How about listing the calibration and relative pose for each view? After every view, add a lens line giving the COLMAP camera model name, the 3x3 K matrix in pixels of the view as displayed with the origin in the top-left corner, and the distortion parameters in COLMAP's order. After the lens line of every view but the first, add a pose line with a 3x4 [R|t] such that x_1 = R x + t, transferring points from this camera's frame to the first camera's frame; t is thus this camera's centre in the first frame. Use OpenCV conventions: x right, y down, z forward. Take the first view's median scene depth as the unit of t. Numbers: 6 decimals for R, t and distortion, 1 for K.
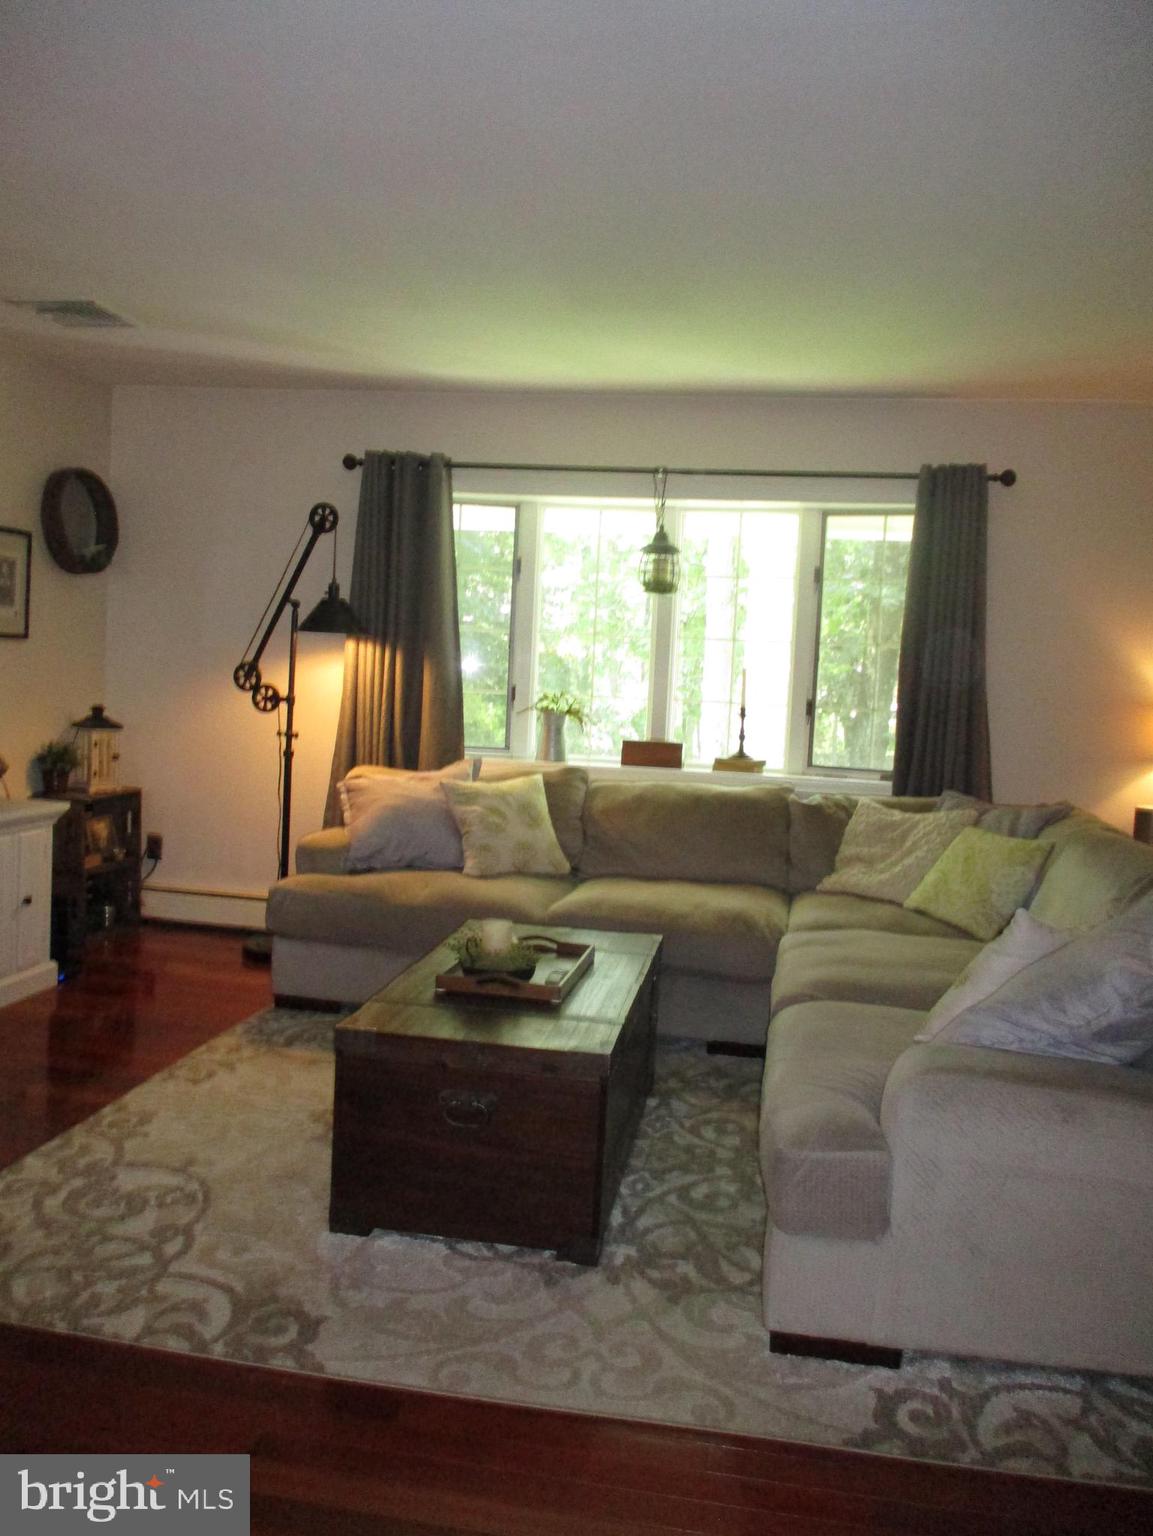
lens RADIAL K [[1261.4, 0, 576.5], [0, 1261.4, 768.0], [0, 0, 1]] dist [-0.049772, 0.011705]
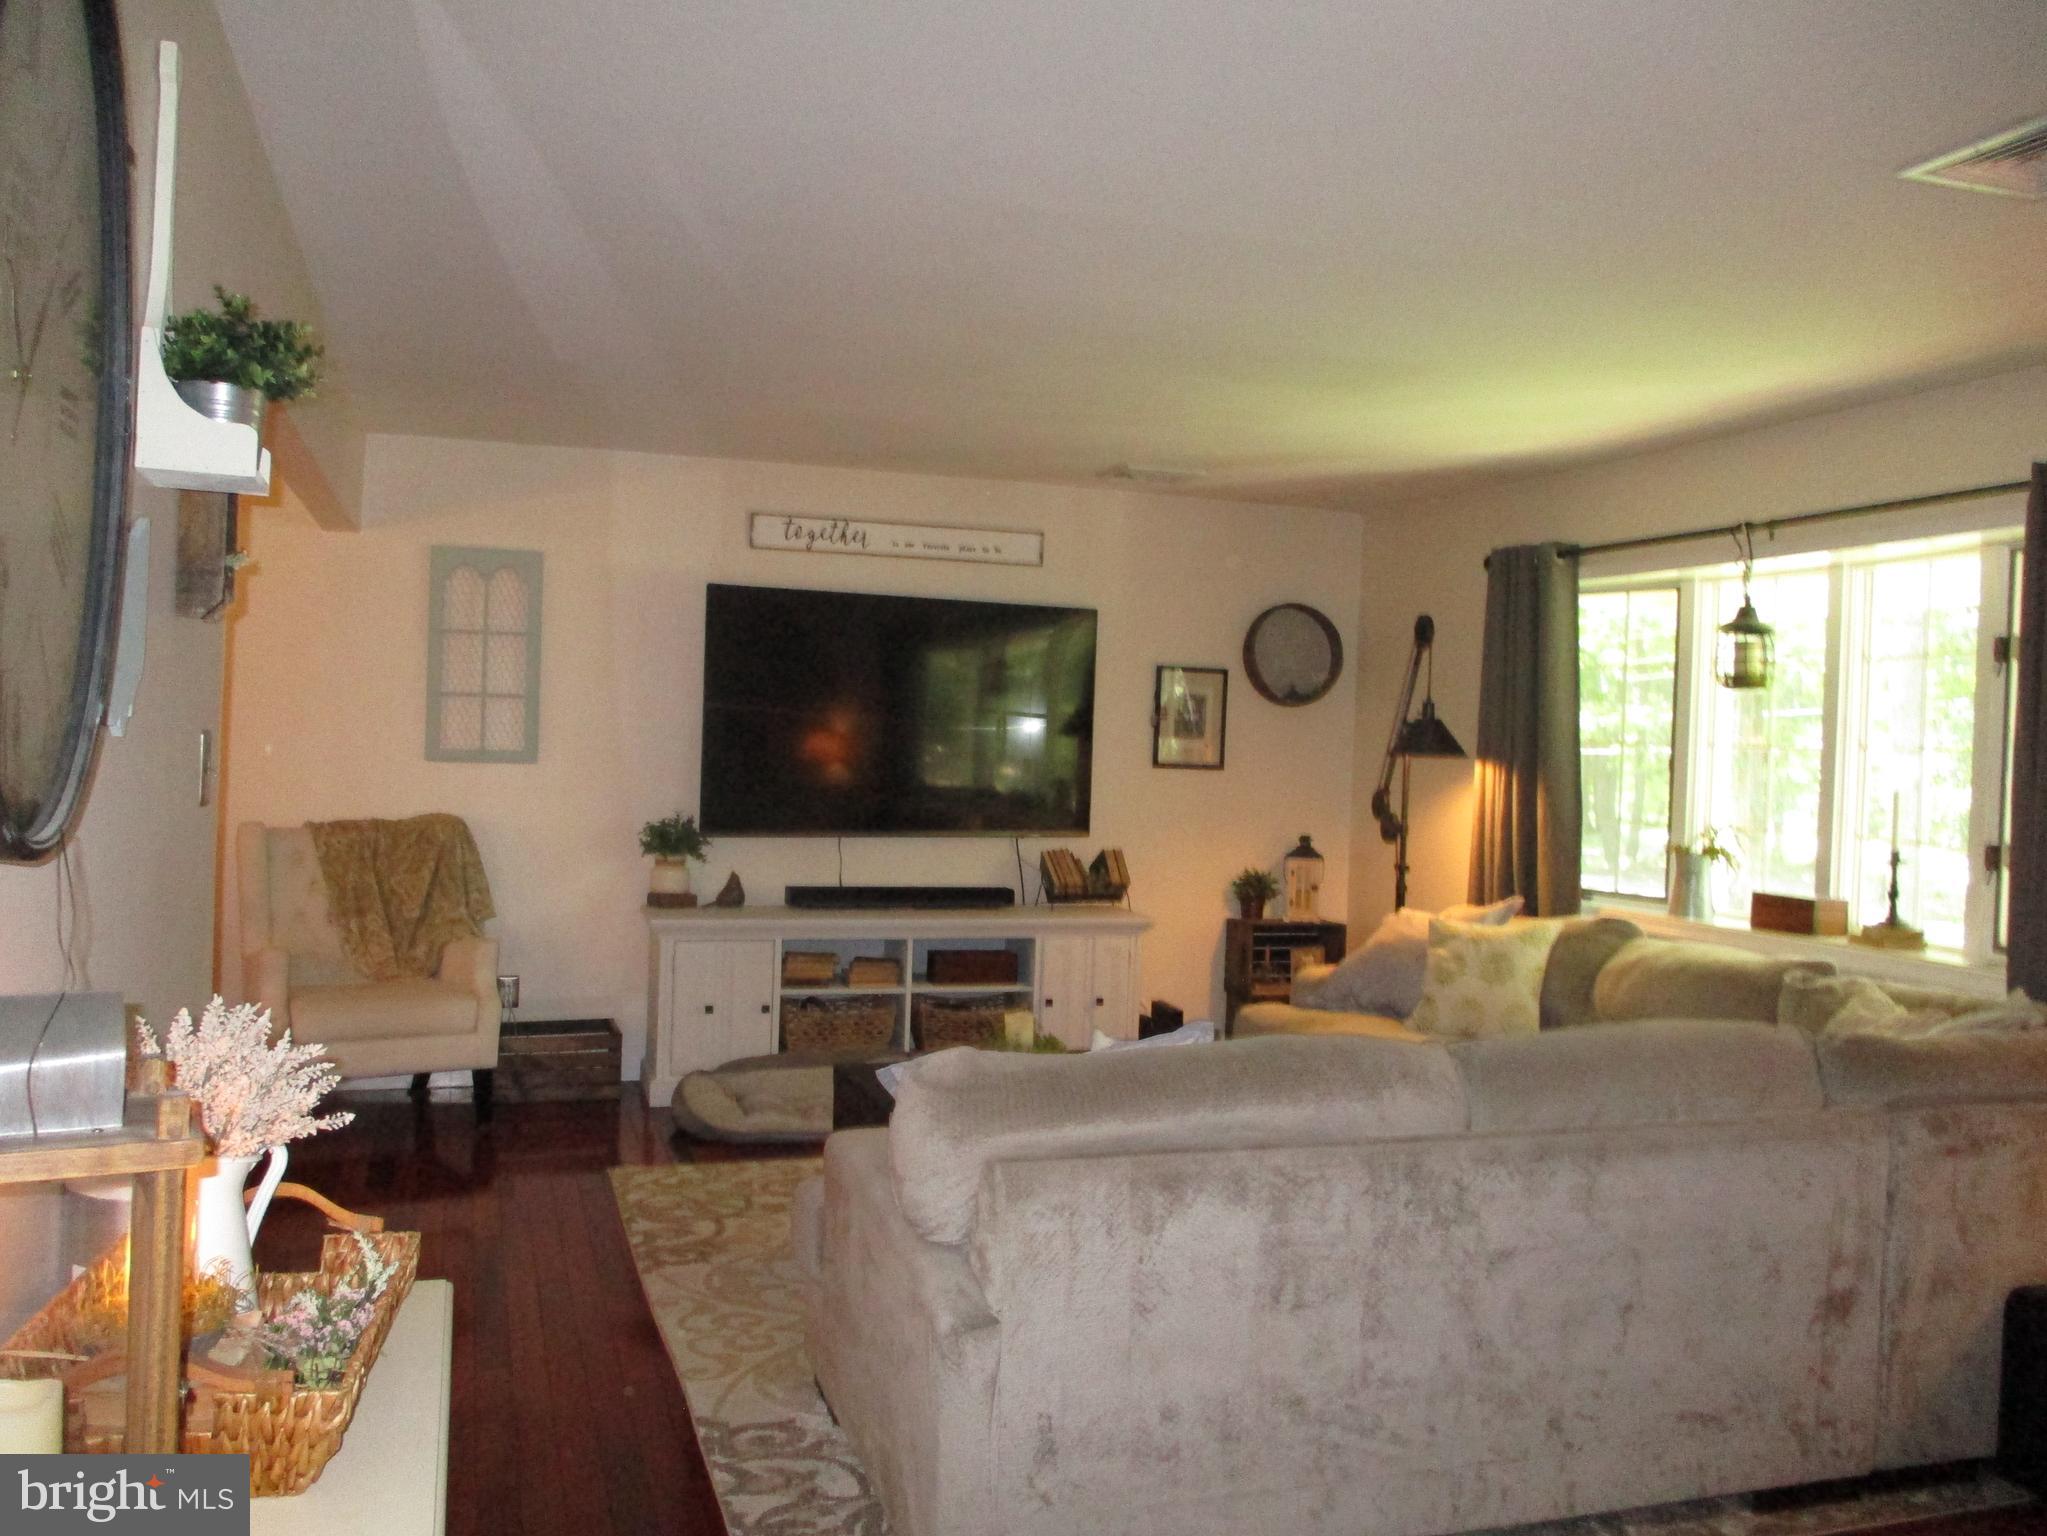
lens RADIAL K [[1681.1, 0, 1030.7], [0, 1681.1, 743.5], [0, 0, 1]] dist [-0.049772, 0.011705]
pose [[0.475393, -0.034915, -0.879081, 0.725029], [-0.078361, 0.993560, -0.081838, 0.004128], [0.876277, 0.107791, 0.469595, 0.186861]]
